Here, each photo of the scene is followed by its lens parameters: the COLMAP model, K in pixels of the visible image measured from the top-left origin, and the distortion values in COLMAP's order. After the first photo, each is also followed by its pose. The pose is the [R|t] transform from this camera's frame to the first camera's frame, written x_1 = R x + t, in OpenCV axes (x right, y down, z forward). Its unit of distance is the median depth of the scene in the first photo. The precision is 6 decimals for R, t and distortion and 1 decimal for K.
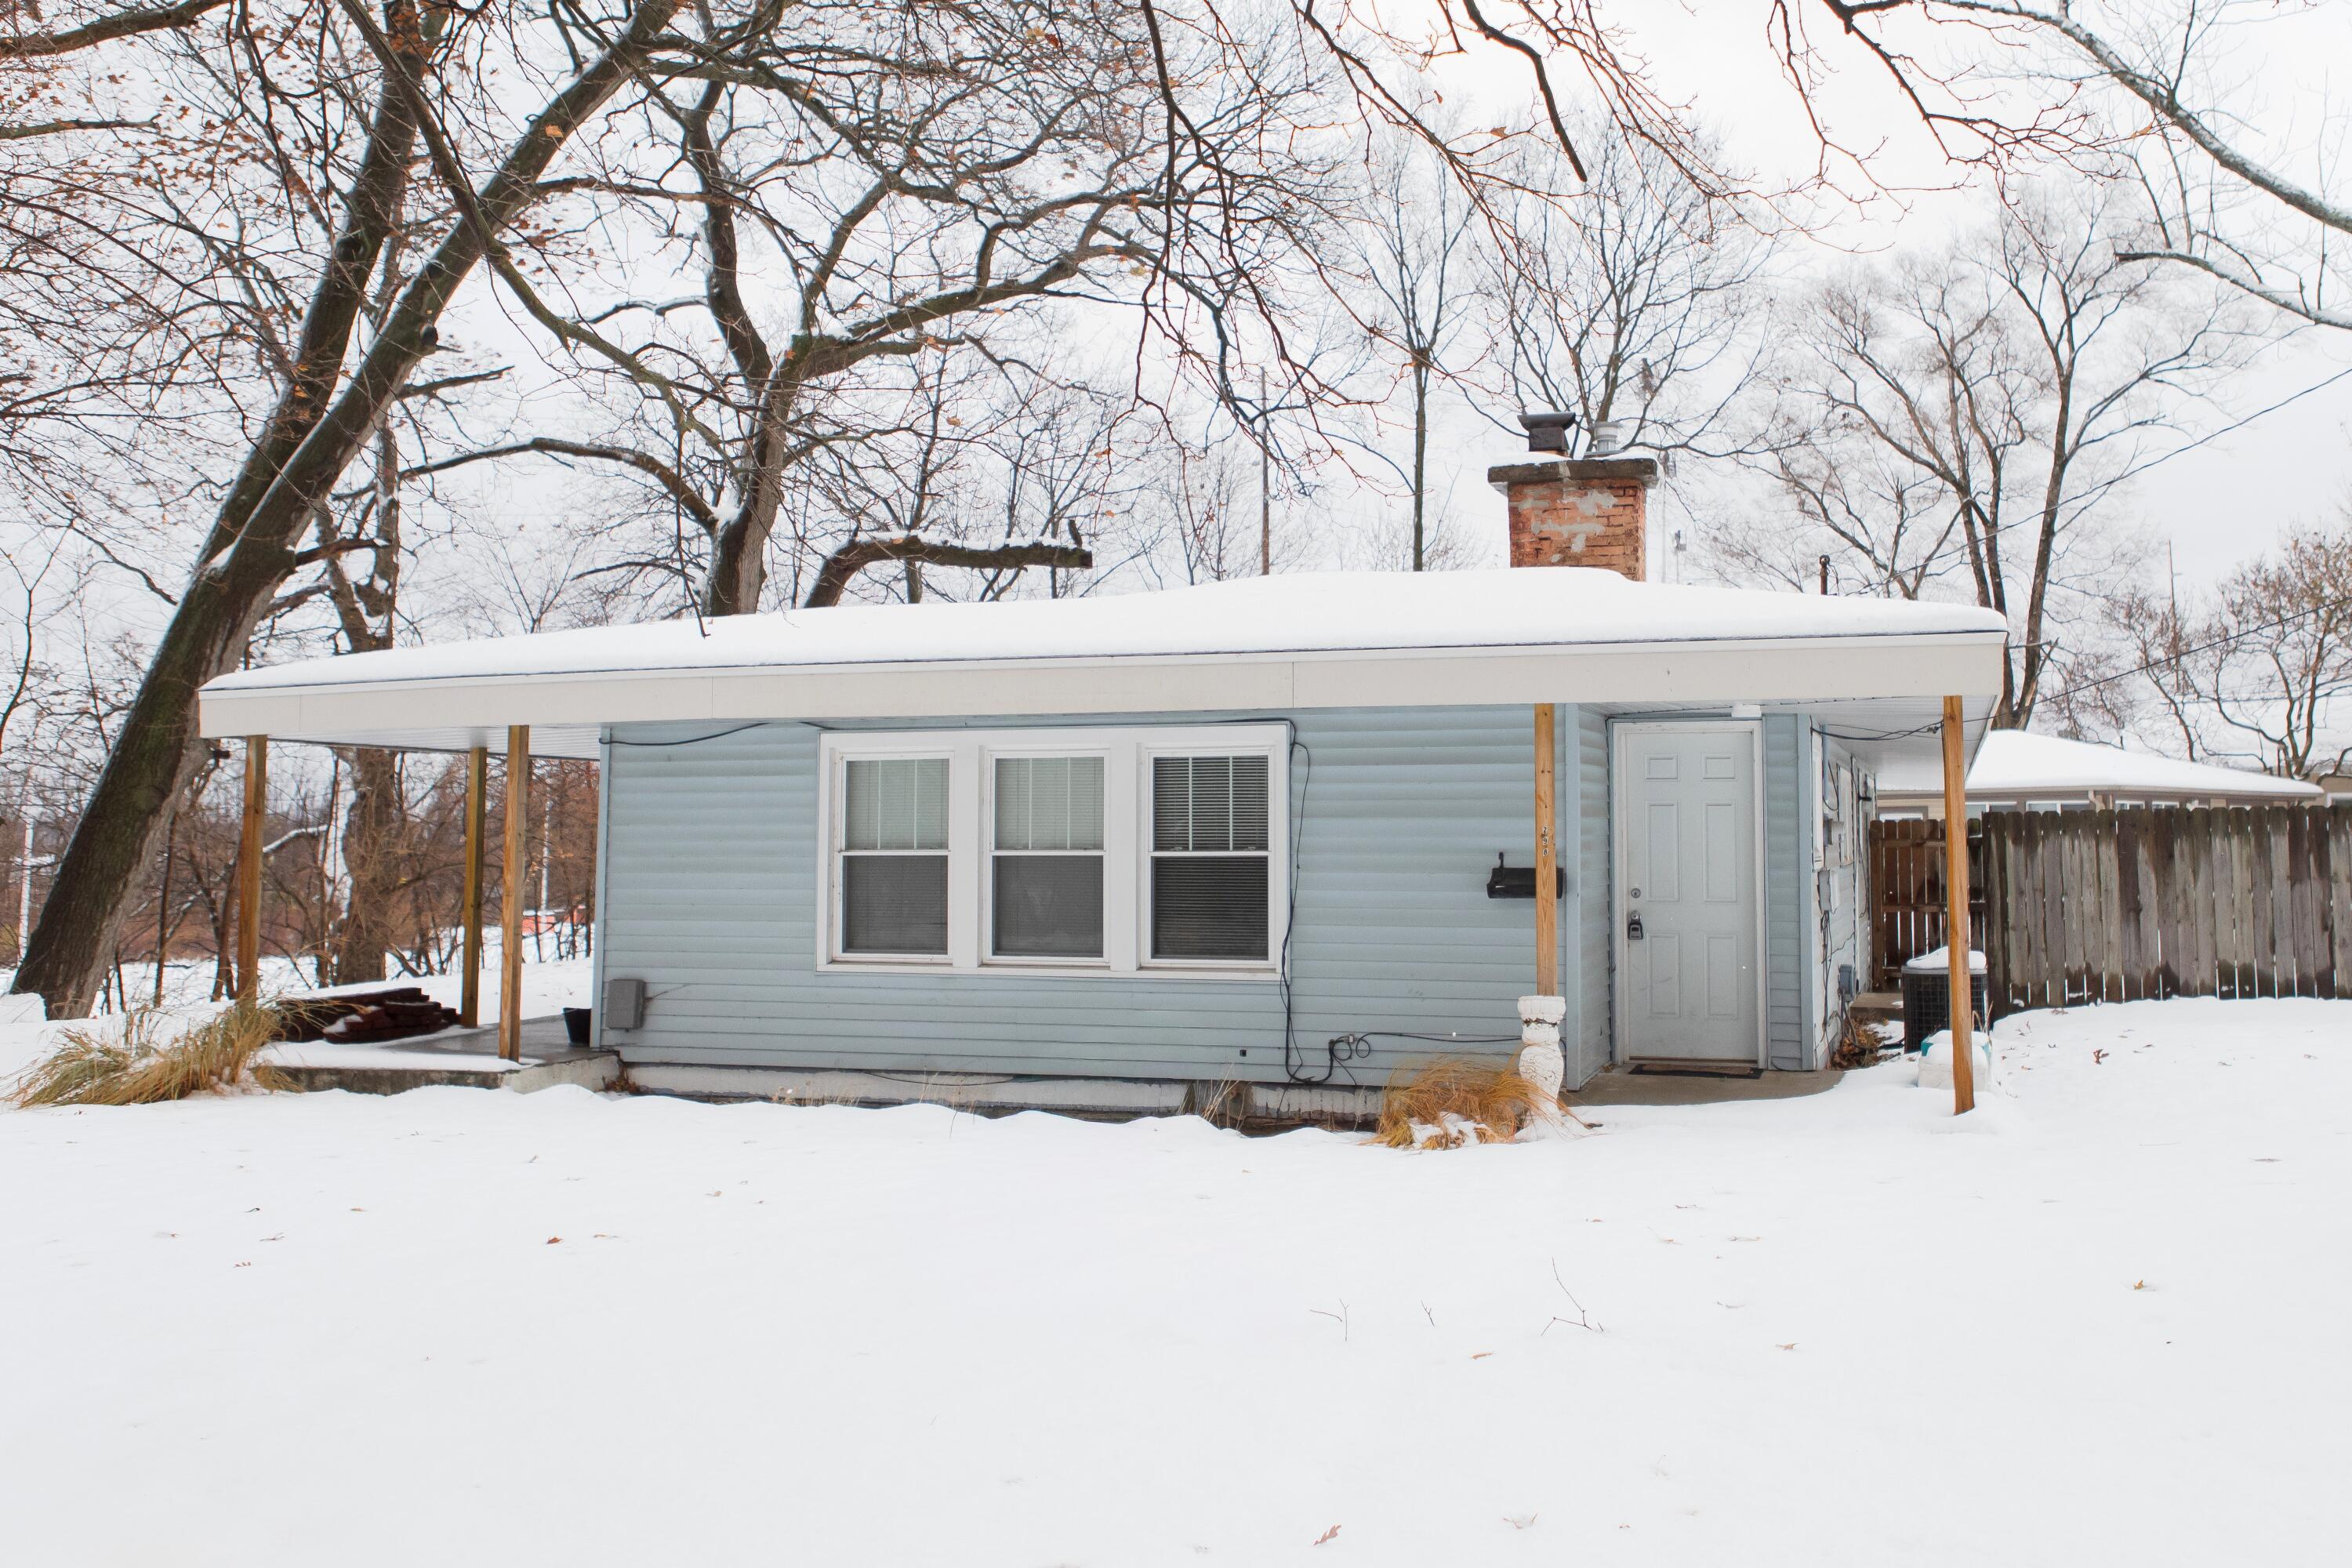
lens RADIAL K [[2073.1, 0, 1298.6], [0, 2073.1, 638.6], [0, 0, 1]] dist [-0.023085, 0.007710]
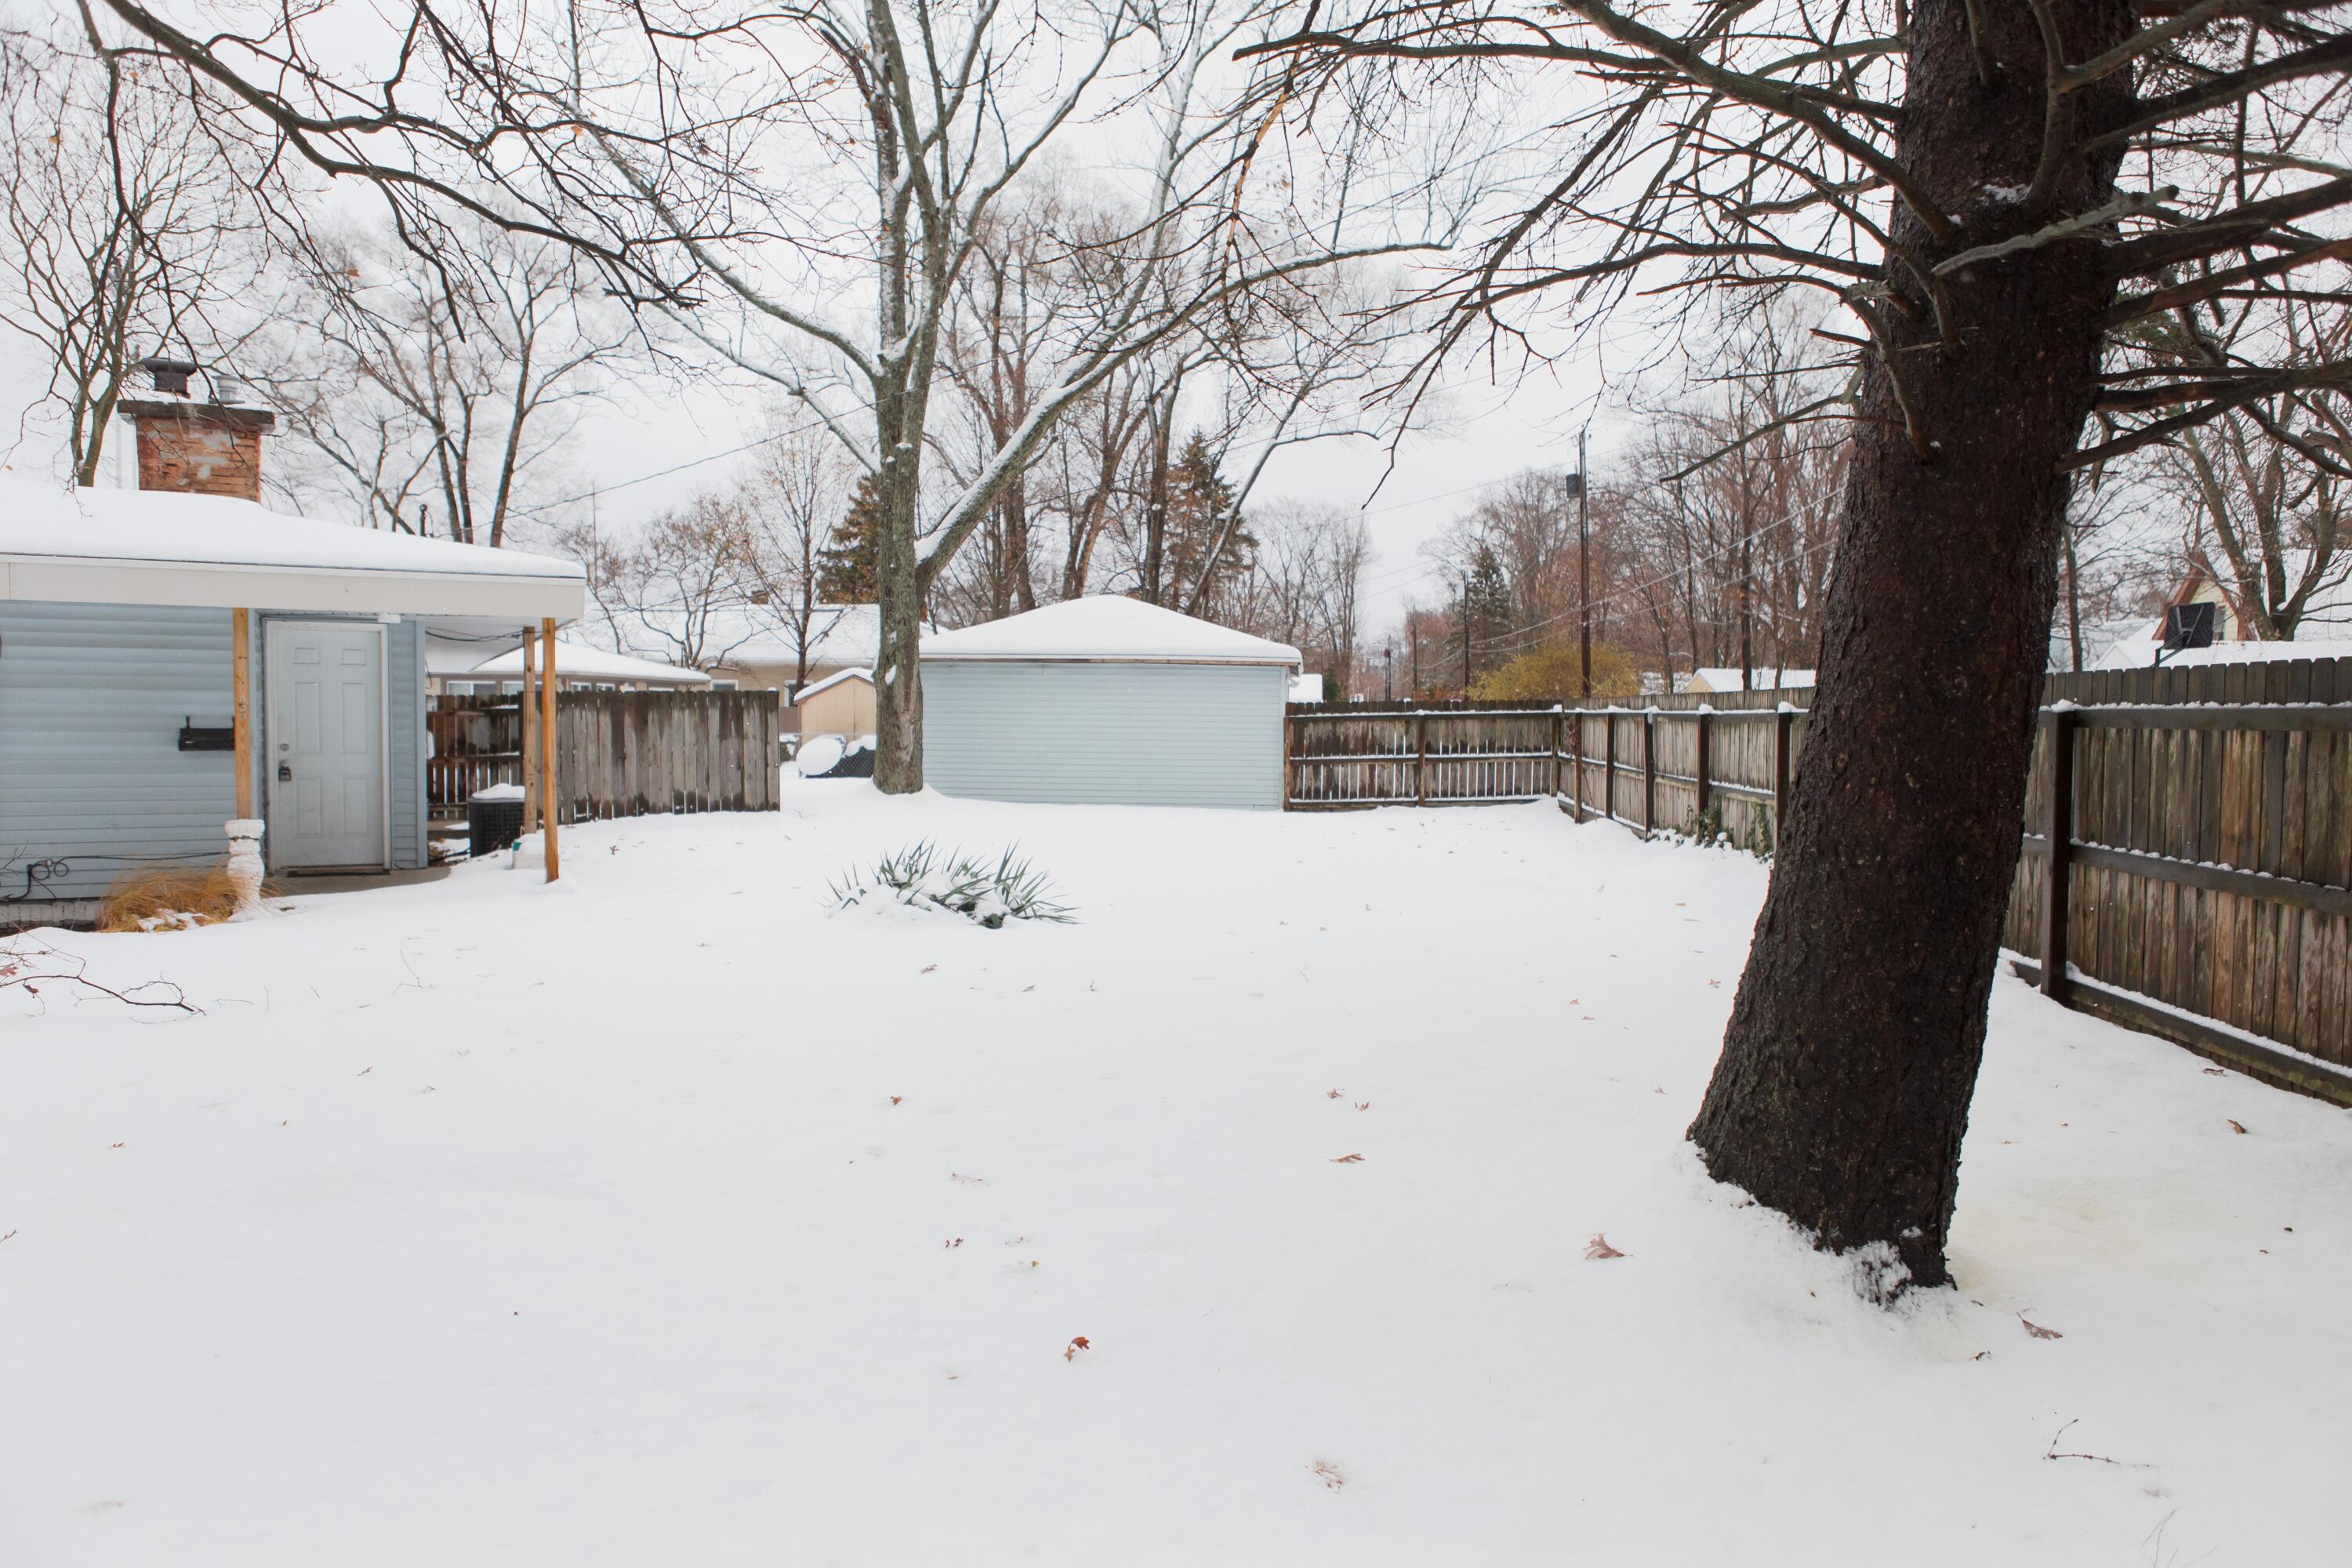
lens RADIAL K [[1672.0, 0, 1221.3], [0, 1672.0, 773.3], [0, 0, 1]] dist [-0.030119, 0.023937]
pose [[0.715530, -0.018903, 0.698326, -0.119587], [-0.074570, 0.991856, 0.103256, -0.013671], [-0.694591, -0.125957, 0.708293, -0.148762]]
